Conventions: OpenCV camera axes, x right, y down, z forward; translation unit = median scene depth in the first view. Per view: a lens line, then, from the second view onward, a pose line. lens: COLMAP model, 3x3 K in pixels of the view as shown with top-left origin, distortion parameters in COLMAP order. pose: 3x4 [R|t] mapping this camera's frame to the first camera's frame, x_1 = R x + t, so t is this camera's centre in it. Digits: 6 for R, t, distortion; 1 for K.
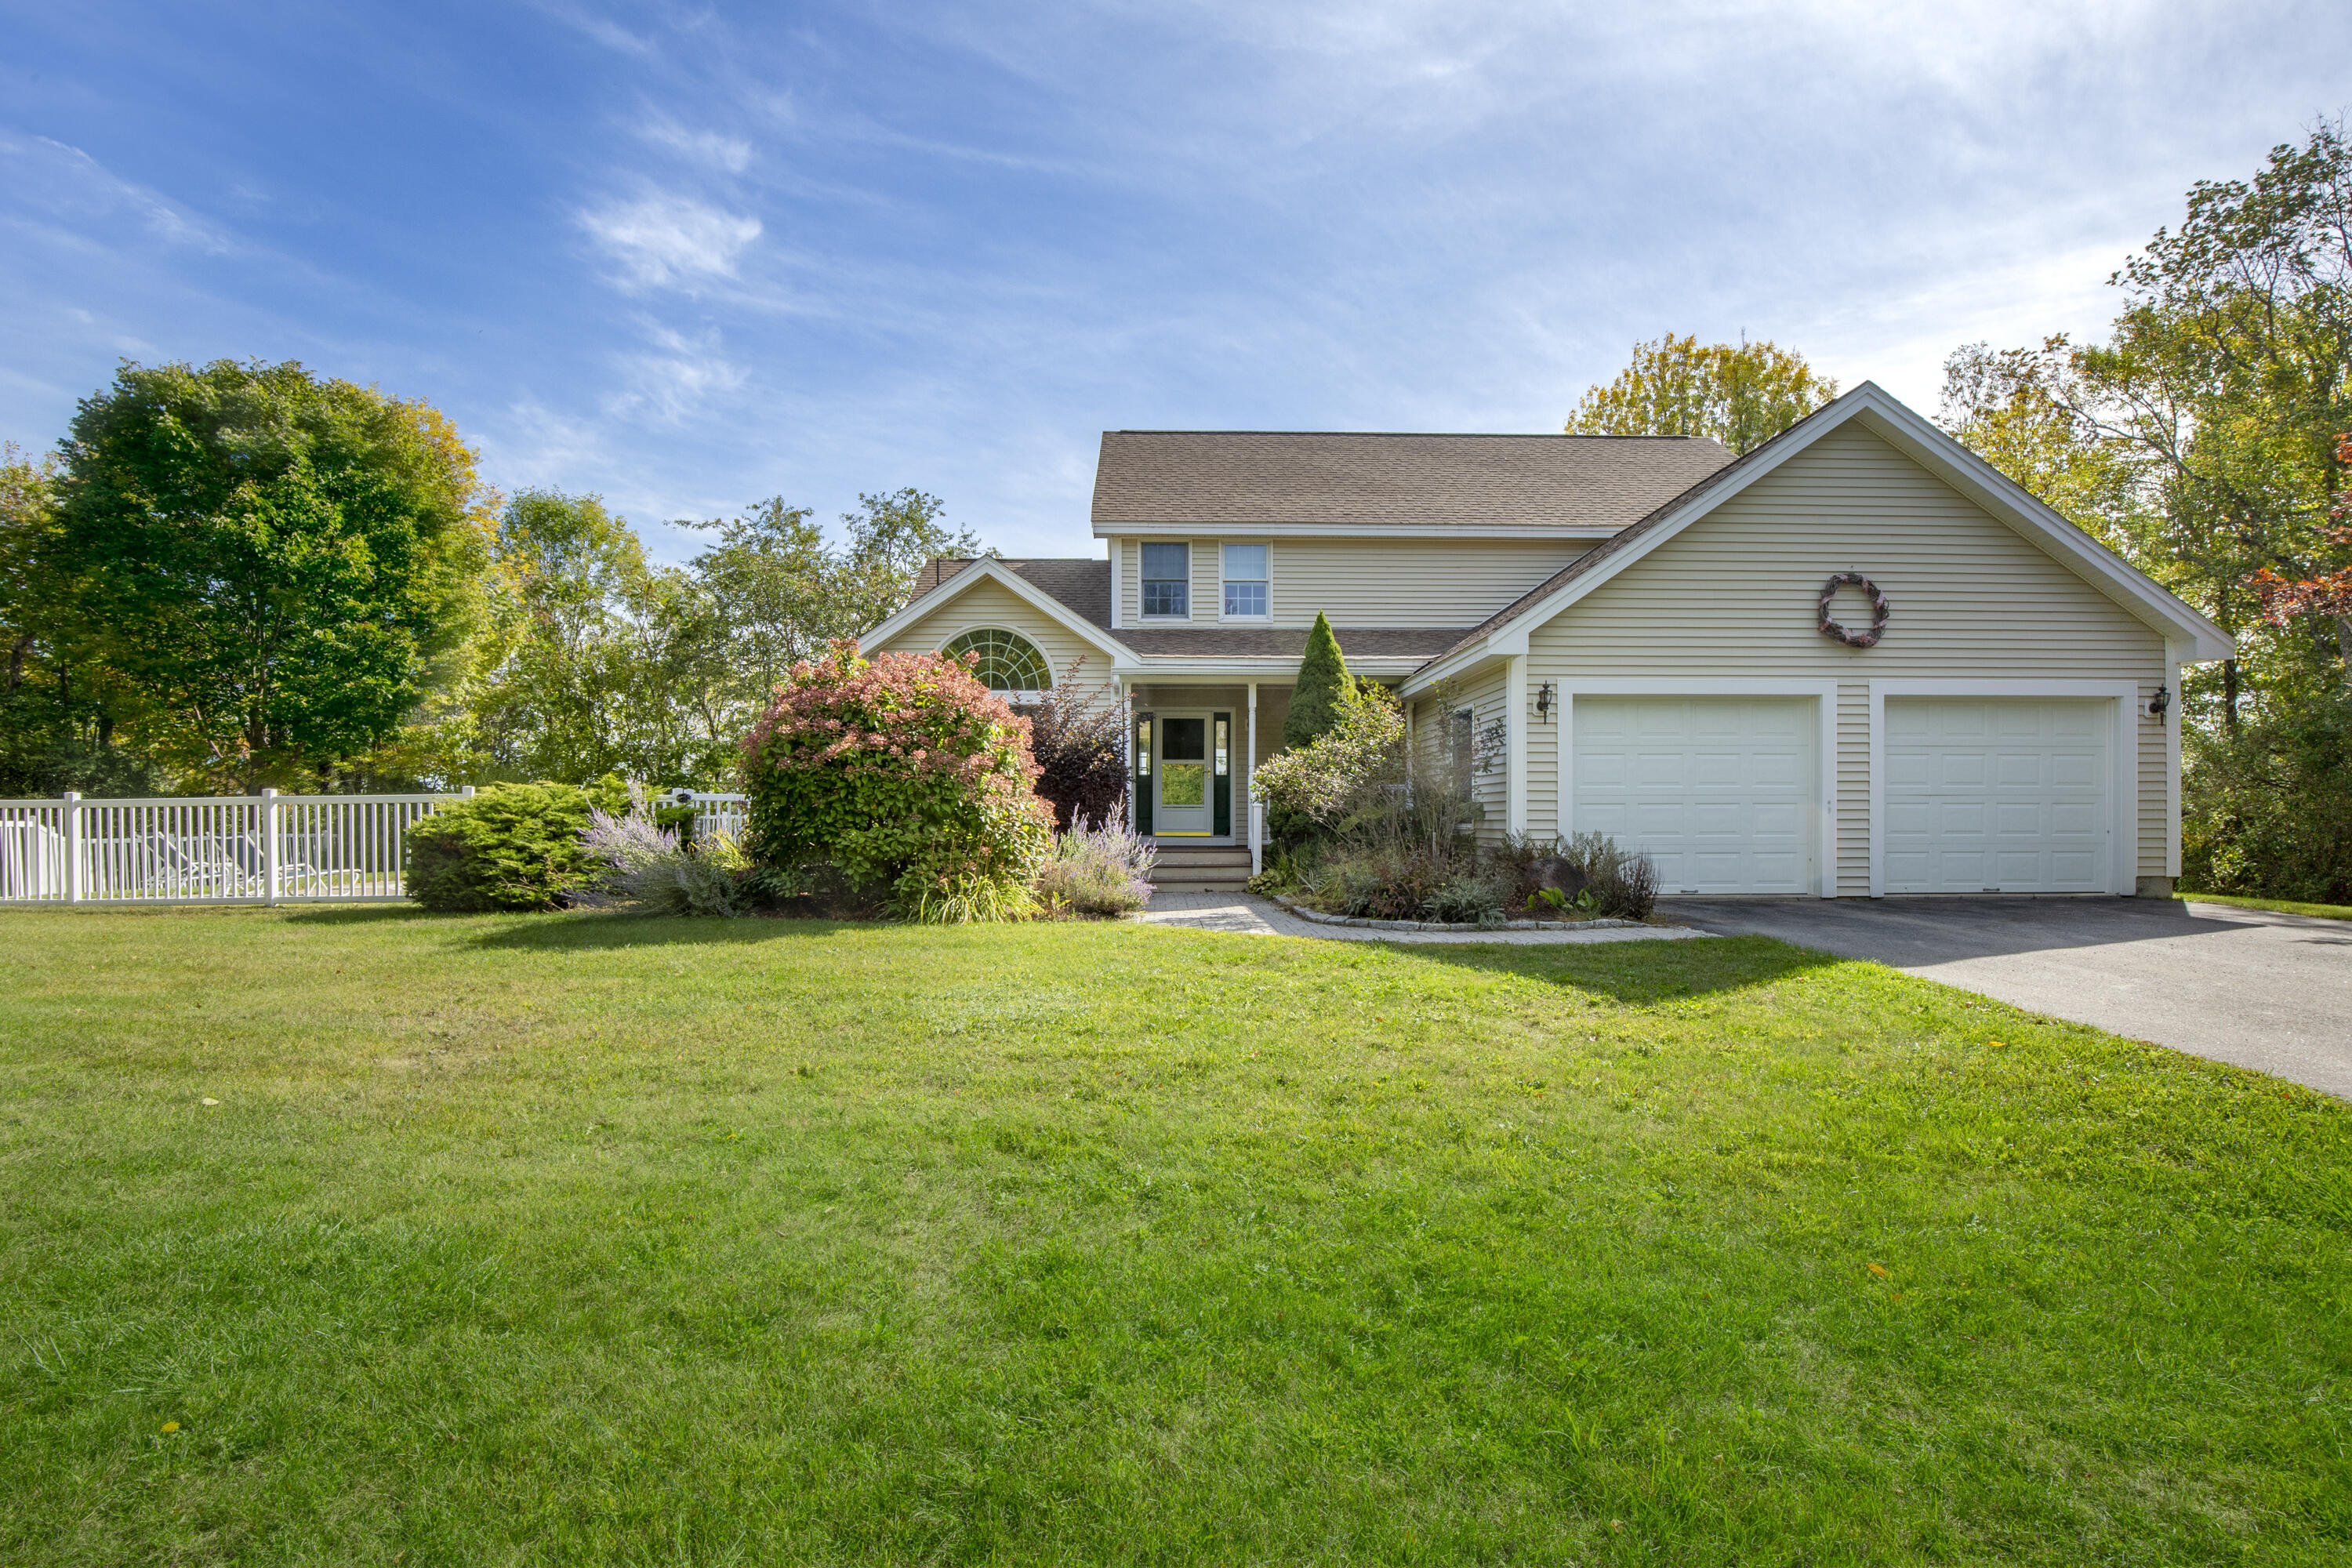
lens RADIAL K [[1099.0, 0, 1191.6], [0, 1099.0, 833.8], [0, 0, 1]] dist [-0.021060, -0.000062]
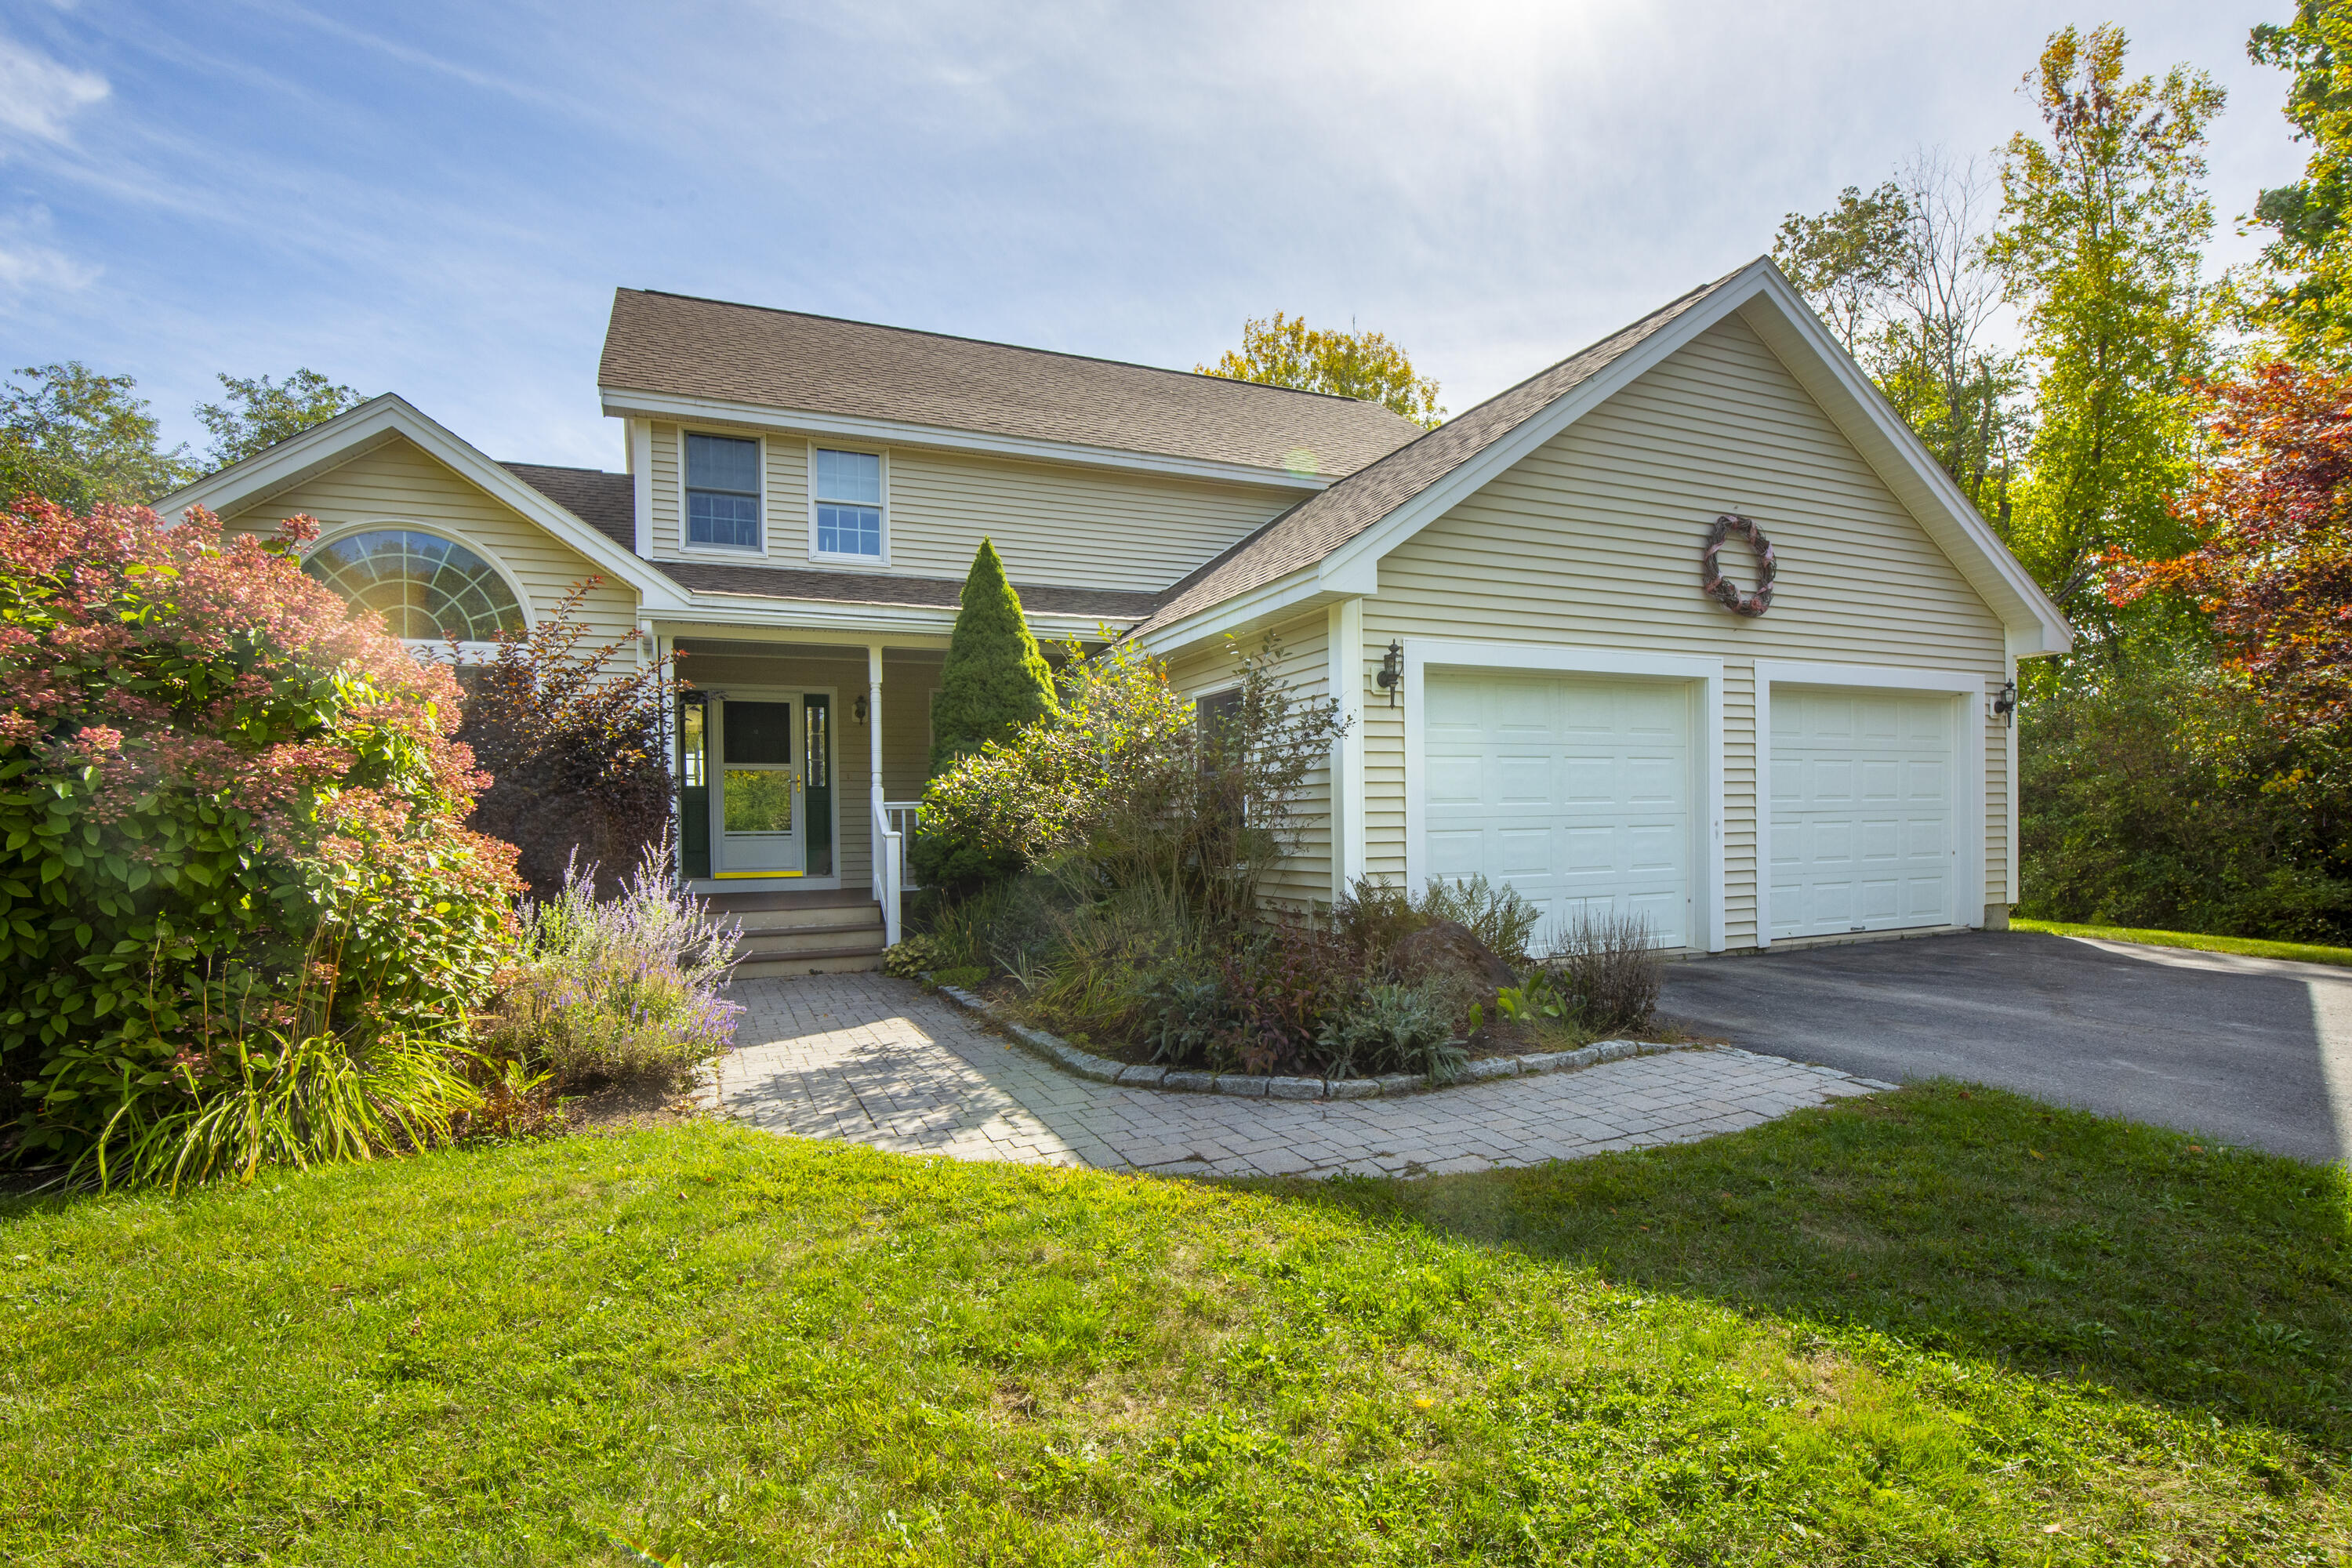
lens RADIAL K [[1134.4, 0, 1184.3], [0, 1134.4, 849.2], [0, 0, 1]] dist [-0.021039, -0.000267]
pose [[0.929261, -0.021617, 0.368791, -0.031409], [0.019865, 0.999766, 0.008547, -0.023383], [-0.368890, -0.000616, 0.929473, 0.389339]]
